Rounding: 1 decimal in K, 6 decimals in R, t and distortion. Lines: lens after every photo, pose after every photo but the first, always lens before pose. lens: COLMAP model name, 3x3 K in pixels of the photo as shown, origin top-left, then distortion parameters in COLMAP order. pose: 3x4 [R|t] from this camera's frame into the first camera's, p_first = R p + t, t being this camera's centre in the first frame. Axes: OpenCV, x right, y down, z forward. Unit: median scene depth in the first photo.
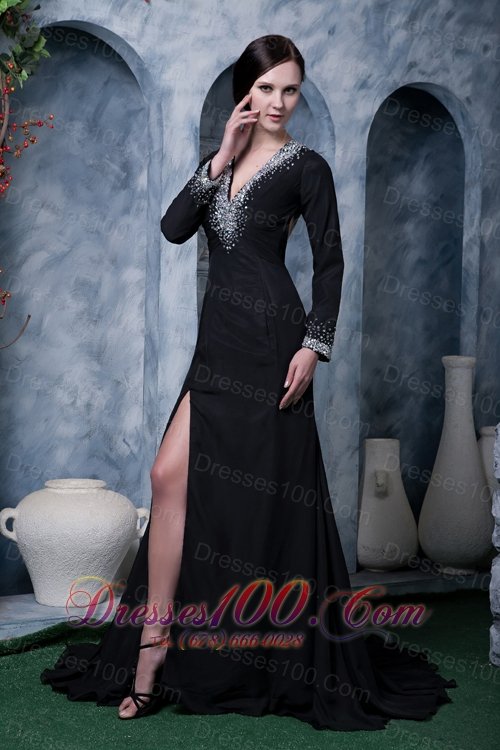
lens RADIAL K [[1385.9, 0, 251.0], [0, 1385.9, 376.4], [0, 0, 1]] dist [0.189501, 0.000000]
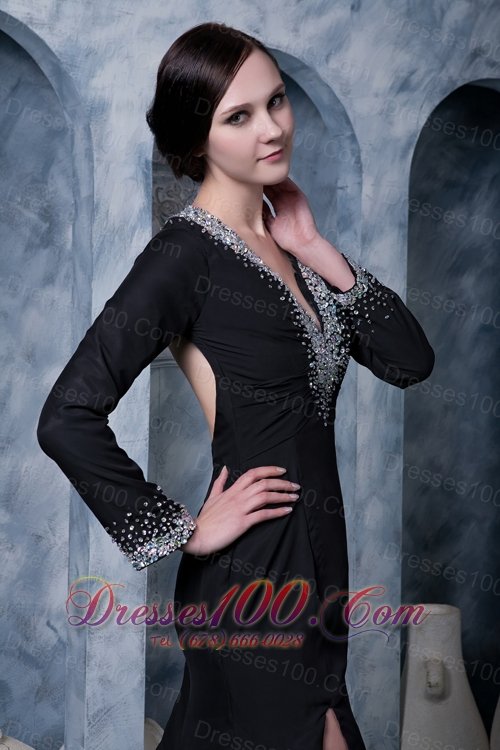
lens RADIAL K [[1437.5, 0, 250.6], [0, 1437.5, 384.7], [0, 0, 1]] dist [0.217288, 0.000000]
pose [[0.999833, -0.006627, -0.017042, 0.018551], [0.007100, 0.999587, 0.027839, -0.088080], [0.016850, -0.027955, 0.999467, 0.310787]]
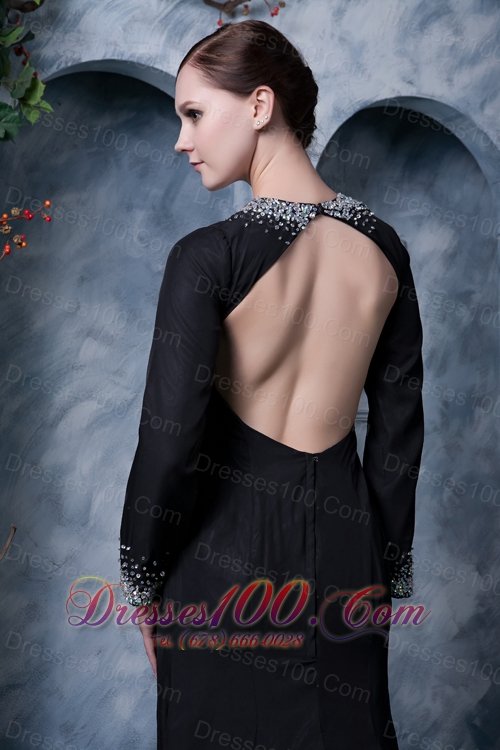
lens RADIAL K [[1410.9, 0, 250.4], [0, 1410.9, 377.8], [0, 0, 1]] dist [0.202076, 0.000000]
pose [[0.988330, -0.039692, -0.147065, 0.029809], [0.030174, 0.997337, -0.066393, -0.051025], [0.149309, 0.061181, 0.986896, 0.318503]]
